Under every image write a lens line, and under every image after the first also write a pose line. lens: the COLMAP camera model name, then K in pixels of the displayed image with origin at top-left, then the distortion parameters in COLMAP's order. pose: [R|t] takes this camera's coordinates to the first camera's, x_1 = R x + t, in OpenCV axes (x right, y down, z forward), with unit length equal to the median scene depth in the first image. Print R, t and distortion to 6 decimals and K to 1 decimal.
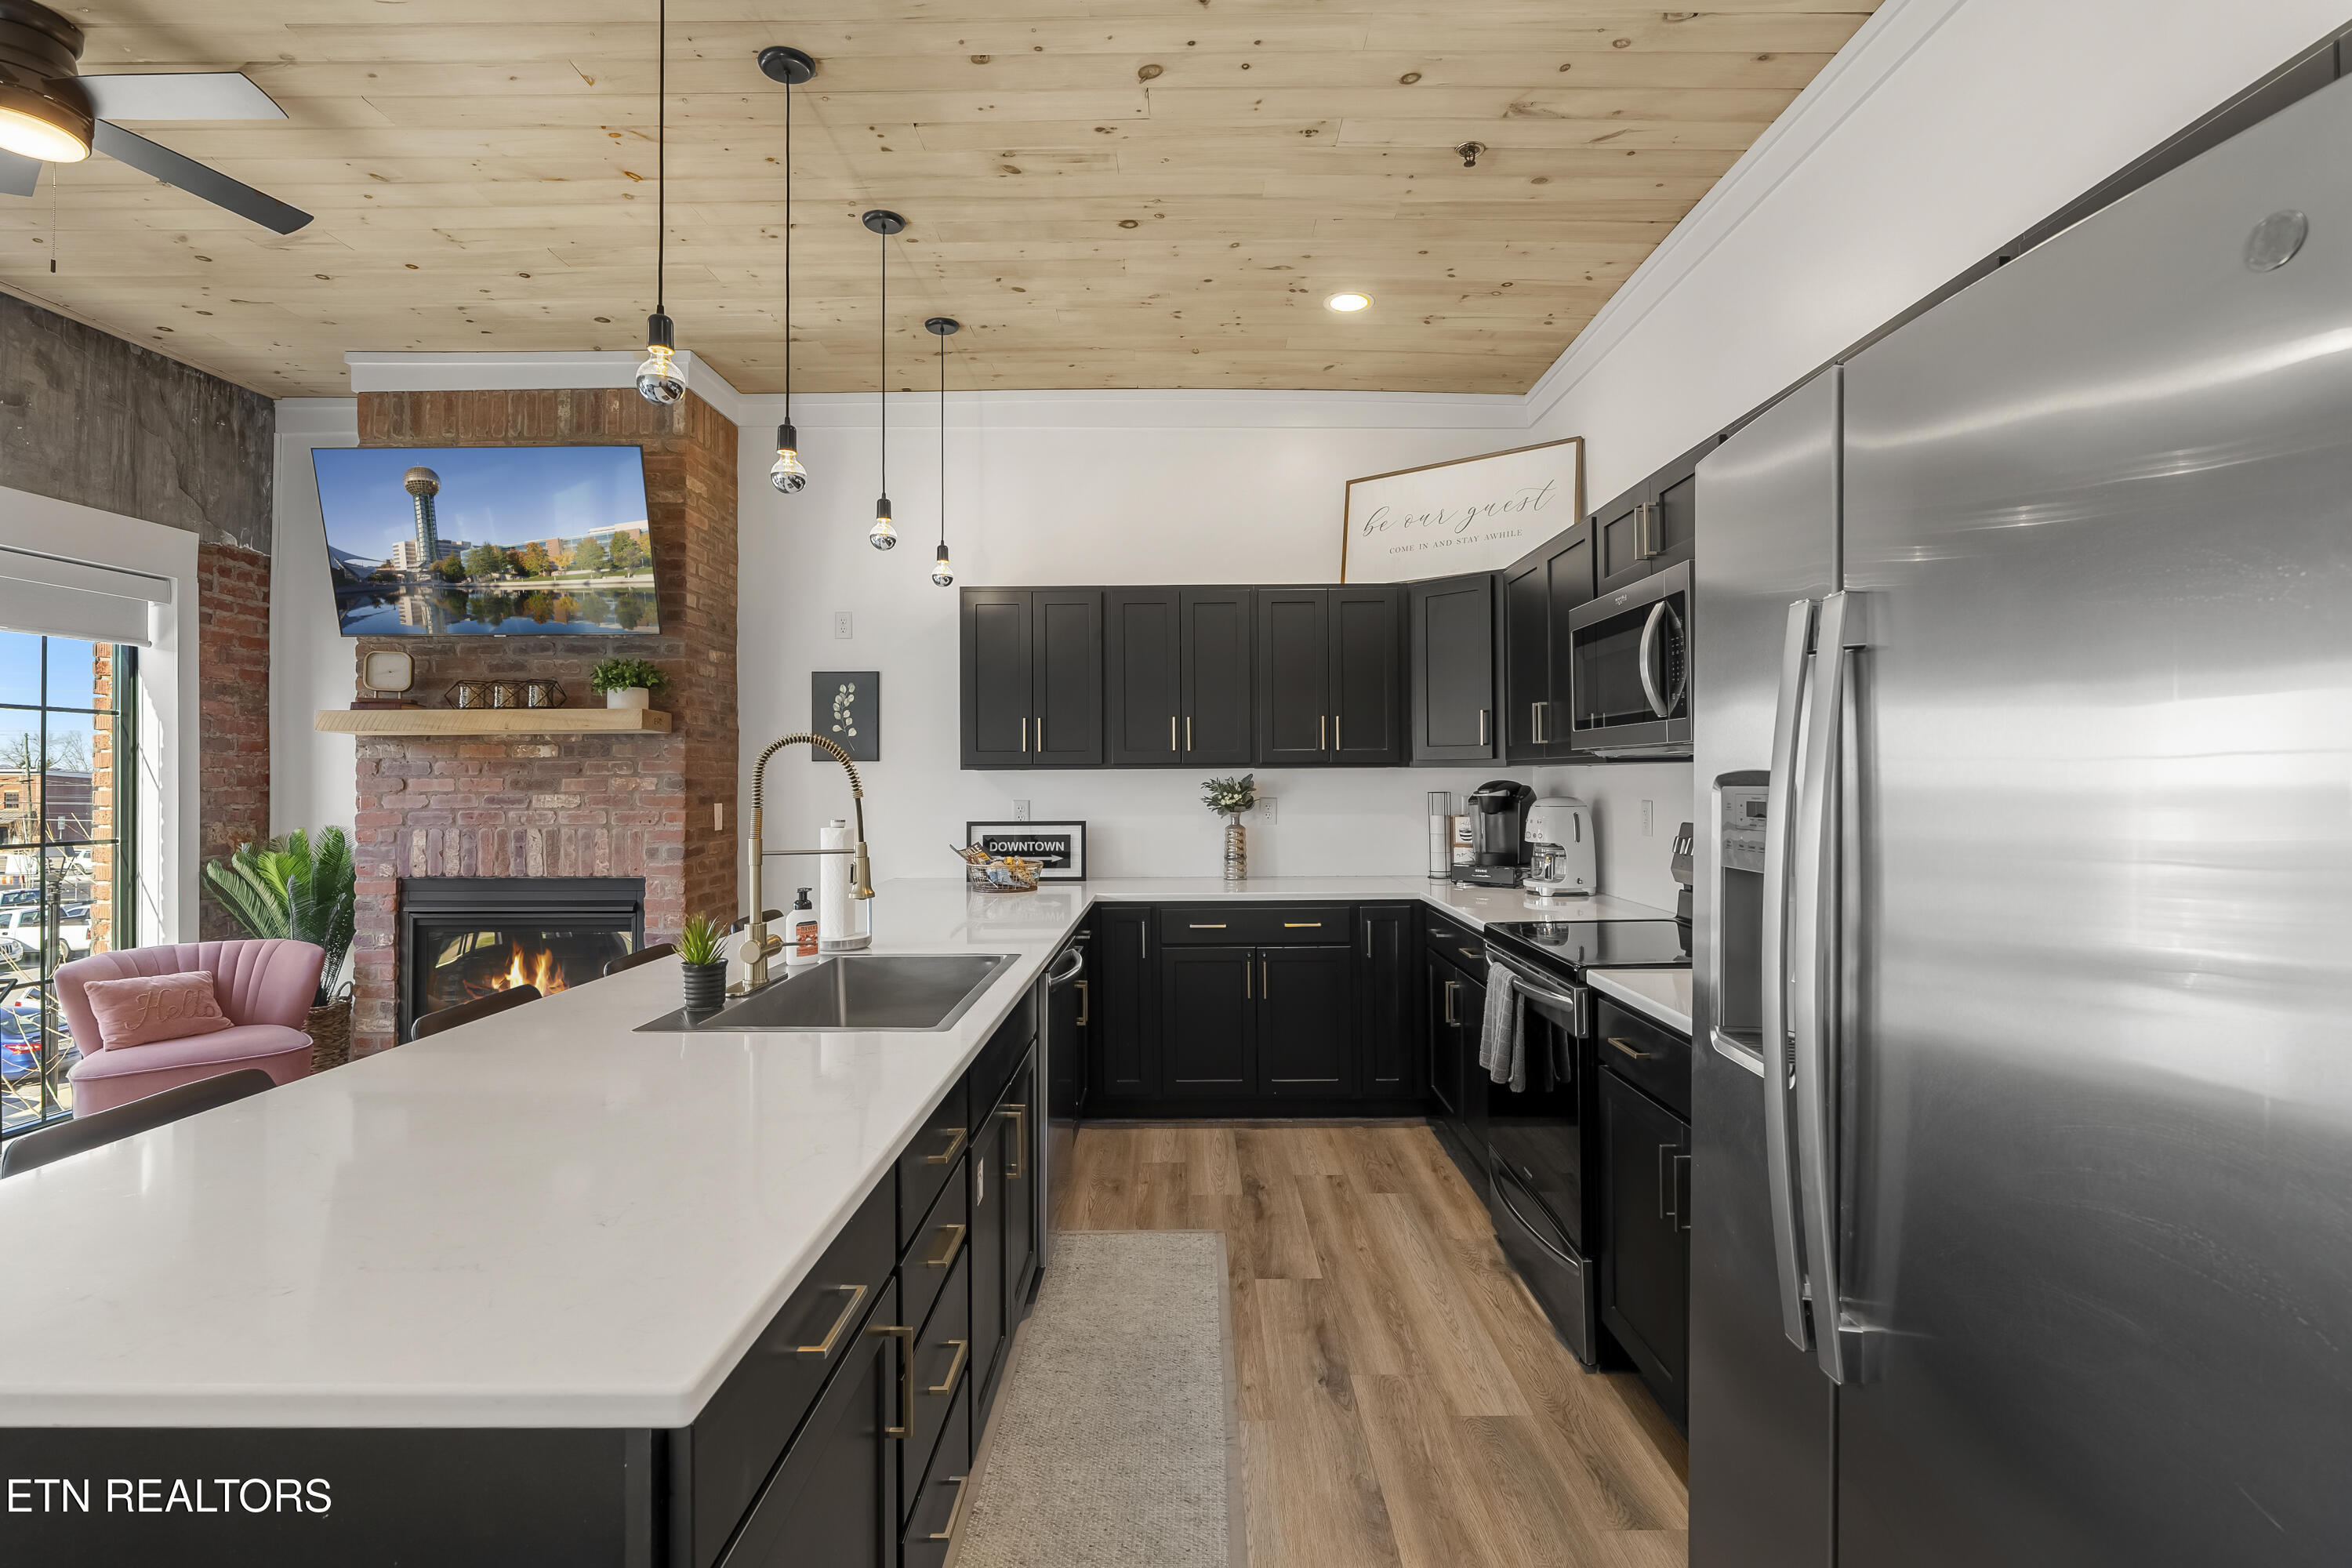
lens RADIAL K [[1080.3, 0, 1179.7], [0, 1080.3, 764.6], [0, 0, 1]] dist [-0.009254, 0.002654]
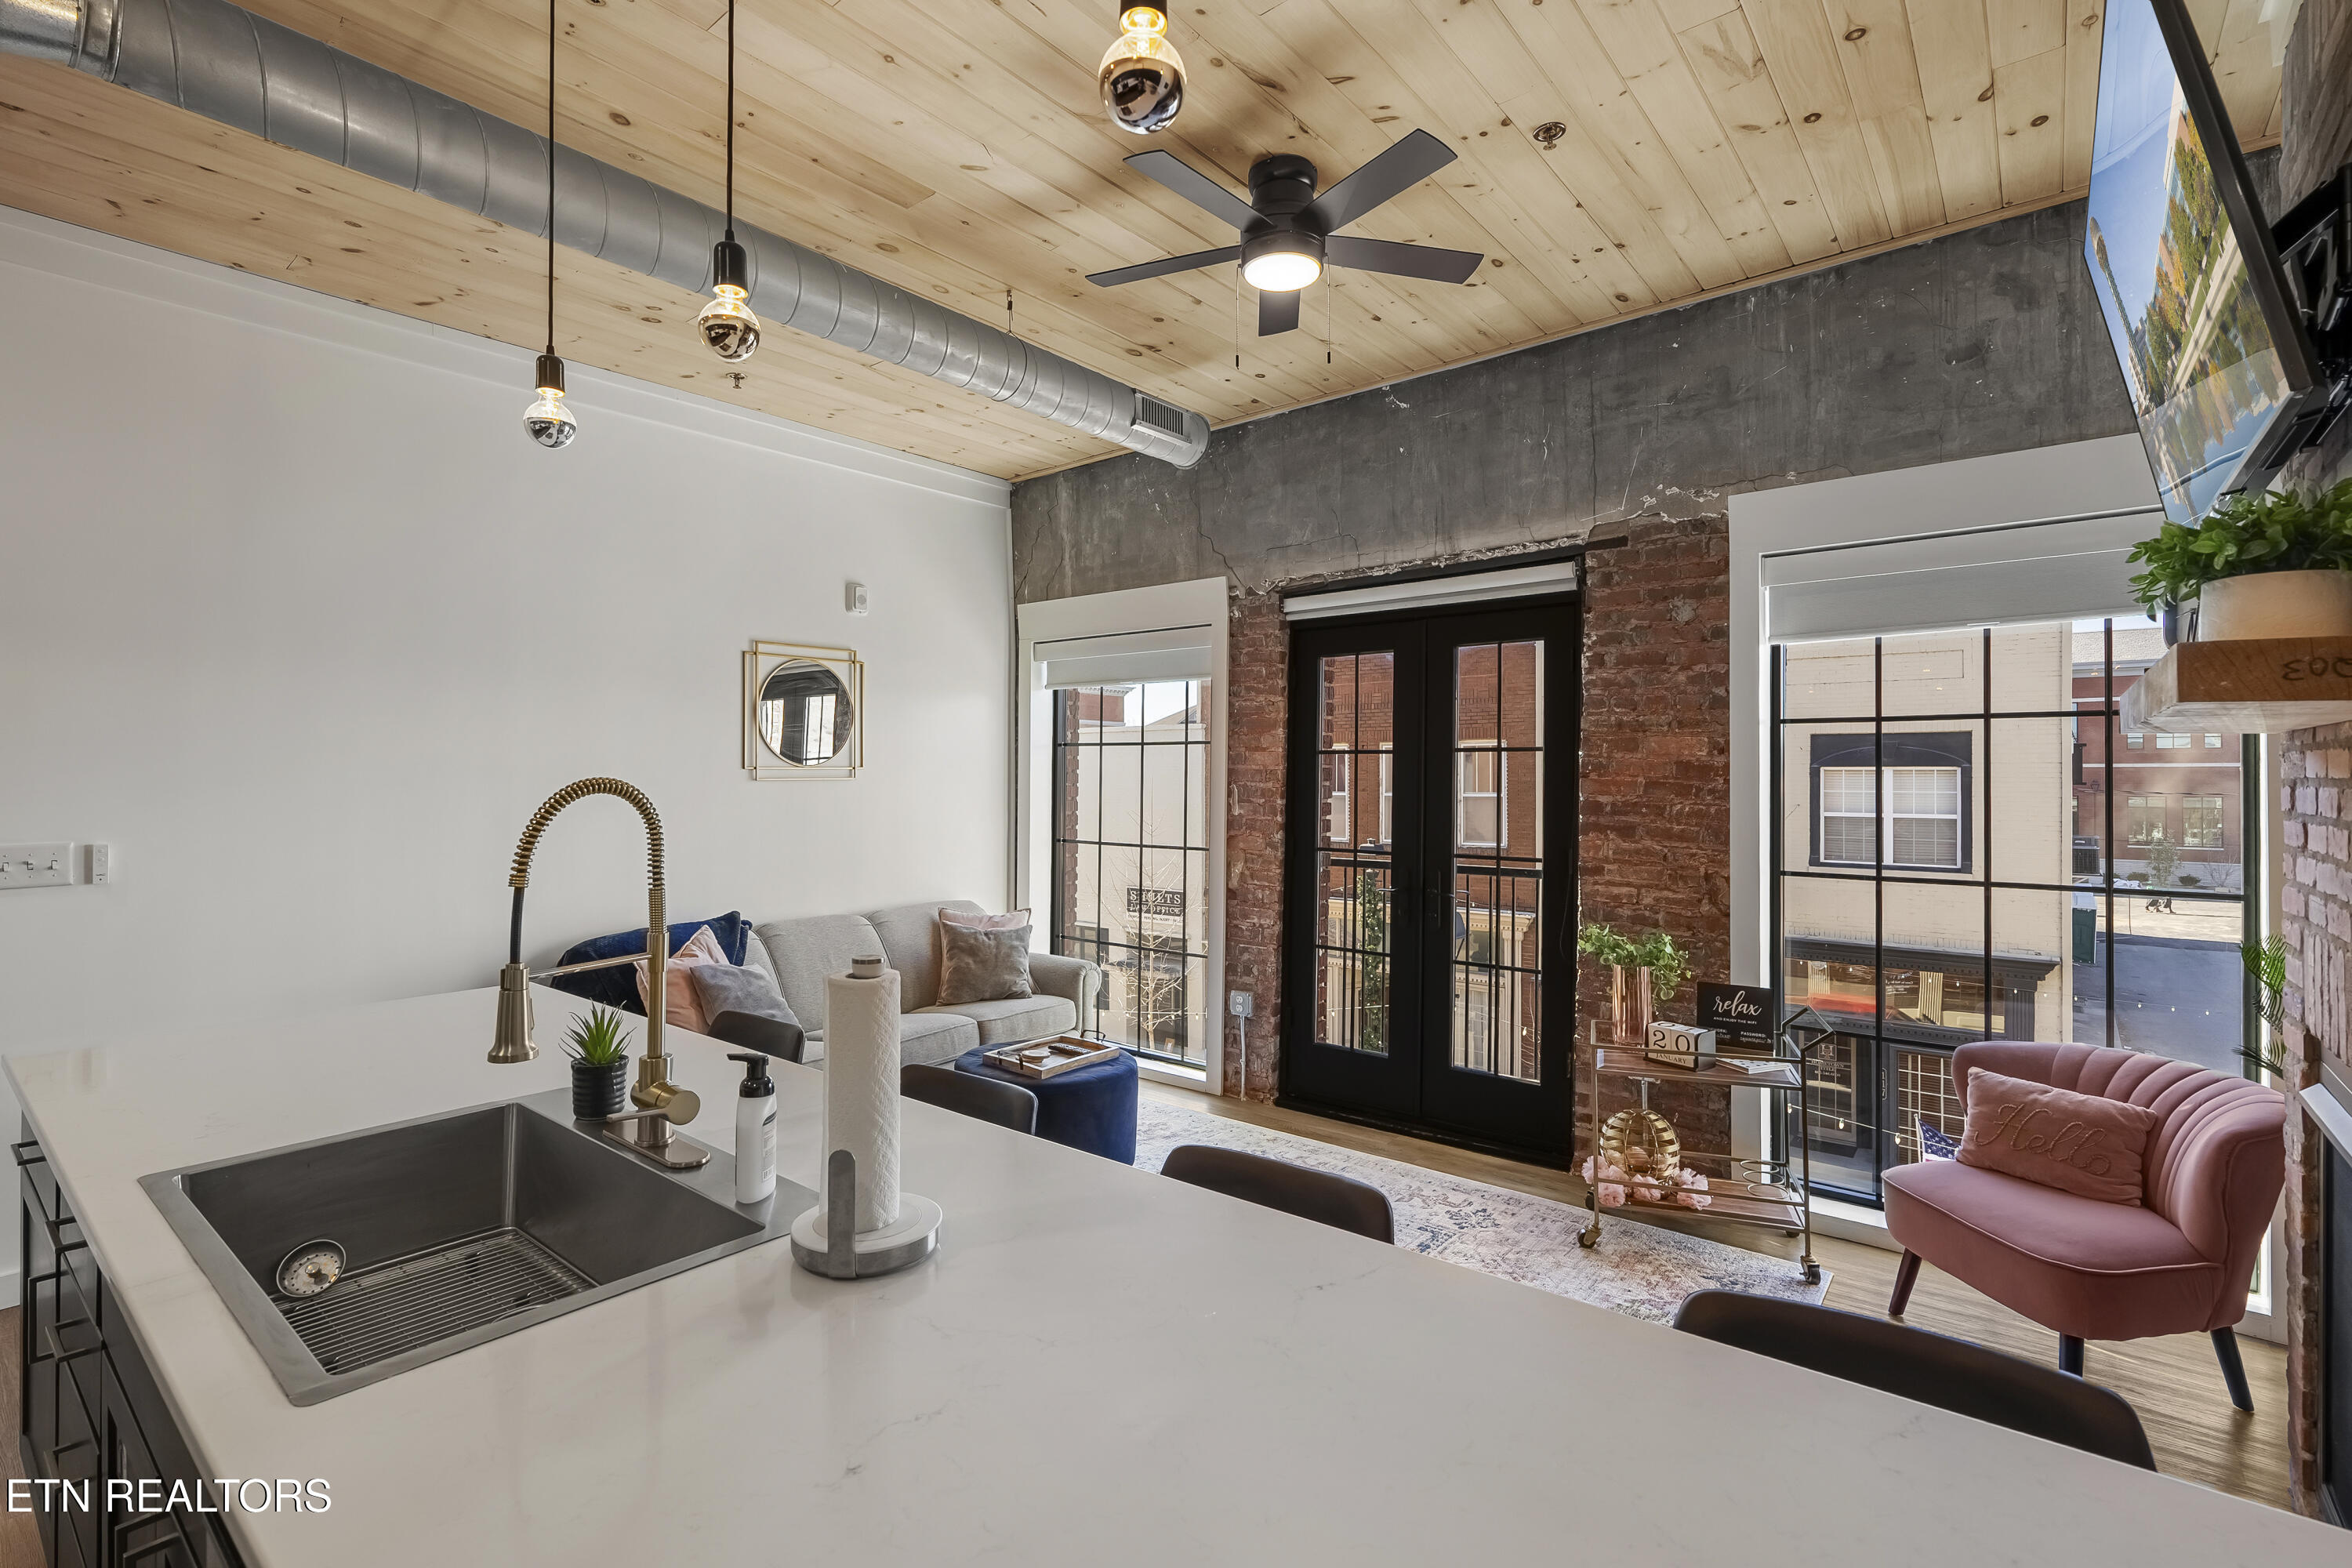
lens RADIAL K [[1080.3, 0, 1172.2], [0, 1080.3, 761.3], [0, 0, 1]] dist [-0.009254, 0.002654]
pose [[-0.623595, -0.005343, -0.781729, -0.034007], [0.014854, 0.999715, -0.018682, -0.012485], [0.781606, -0.023262, -0.623338, 0.913789]]
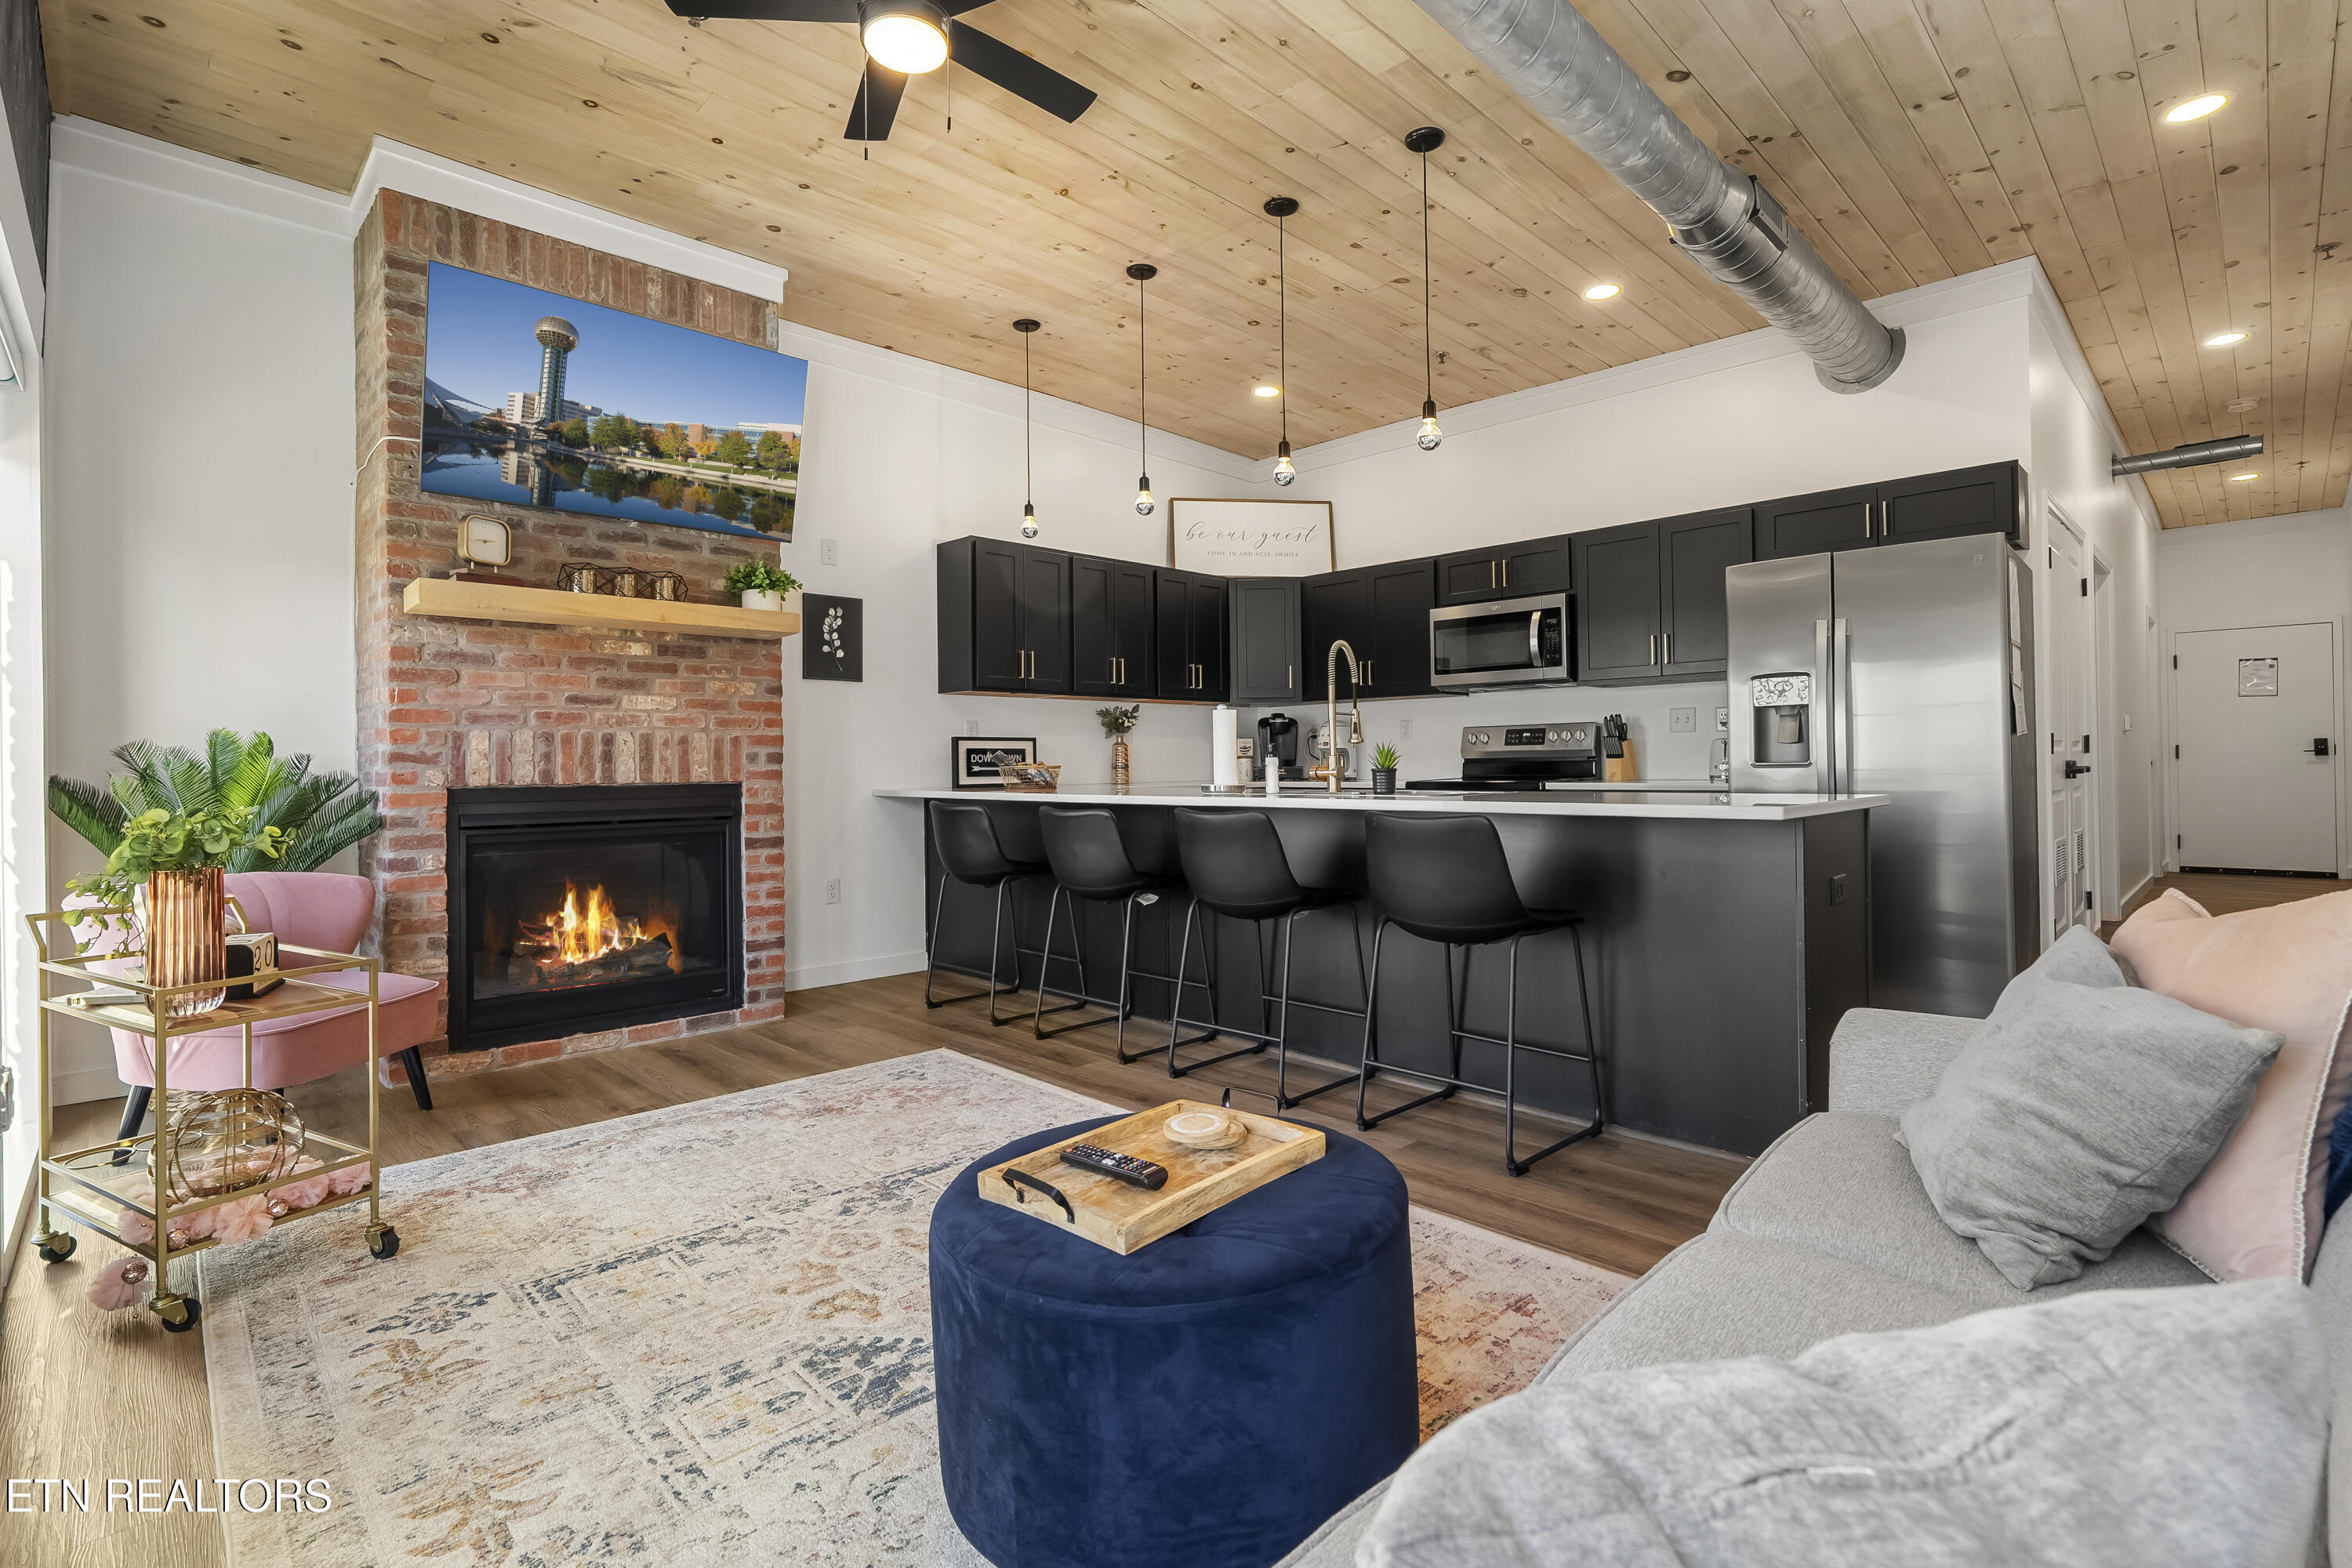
lens RADIAL K [[1080.3, 0, 1179.8], [0, 1080.3, 752.5], [0, 0, 1]] dist [-0.009254, 0.002654]
pose [[0.703680, 0.006345, 0.710489, -0.923972], [-0.002438, 0.999976, -0.006515, 0.083358], [-0.710513, 0.002852, 0.703678, 0.015905]]
